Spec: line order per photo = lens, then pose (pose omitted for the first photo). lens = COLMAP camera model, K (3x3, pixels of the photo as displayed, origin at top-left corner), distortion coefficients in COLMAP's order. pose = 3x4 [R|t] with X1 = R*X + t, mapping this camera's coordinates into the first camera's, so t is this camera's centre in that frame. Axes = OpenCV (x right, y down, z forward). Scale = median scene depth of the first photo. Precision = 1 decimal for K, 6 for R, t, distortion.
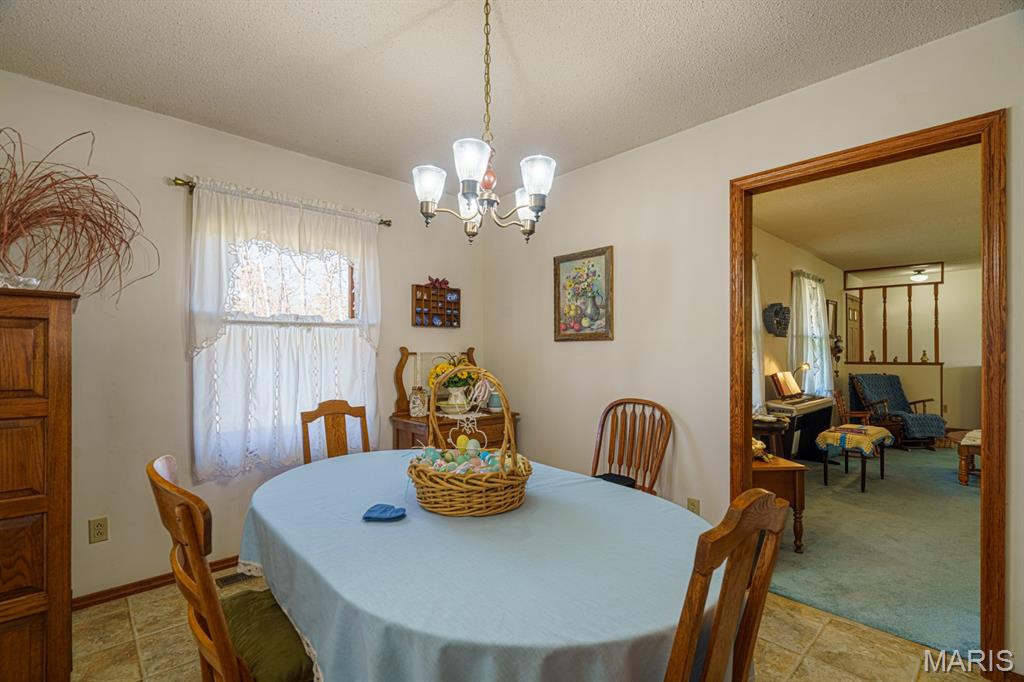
lens RADIAL K [[459.6, 0, 511.6], [0, 459.6, 349.1], [0, 0, 1]] dist [0.000809, 0.000043]
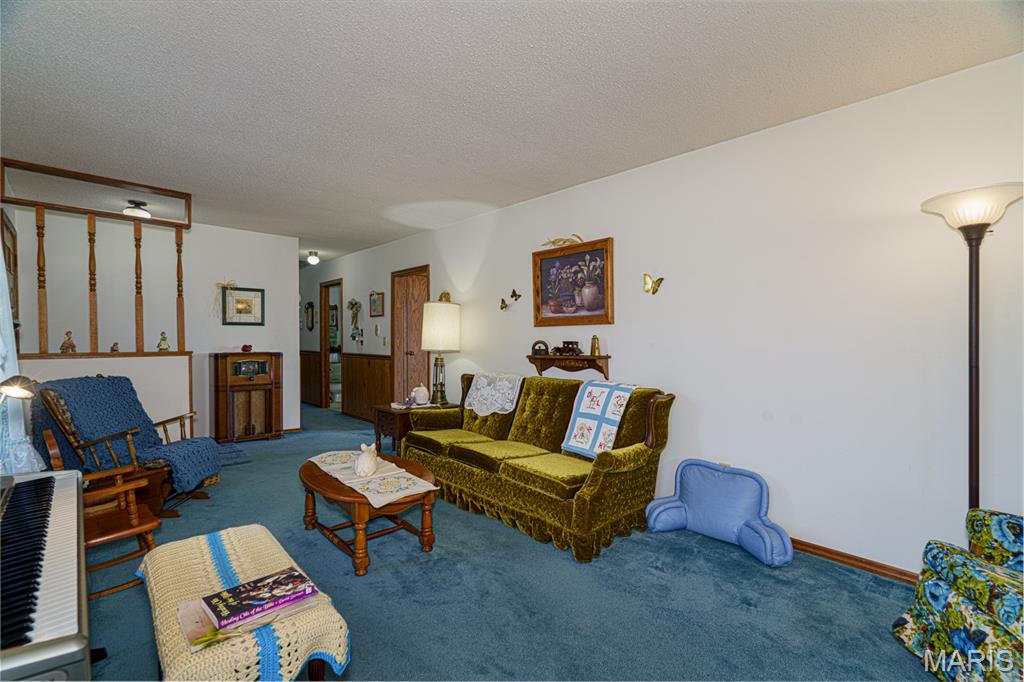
lens RADIAL K [[459.6, 0, 511.6], [0, 459.6, 336.5], [0, 0, 1]] dist [0.000809, 0.000043]
pose [[-0.016595, -0.008612, 0.999825, 0.274737], [-0.017162, 0.999818, 0.008327, -0.004015], [-0.999715, -0.017021, -0.016740, 0.541567]]
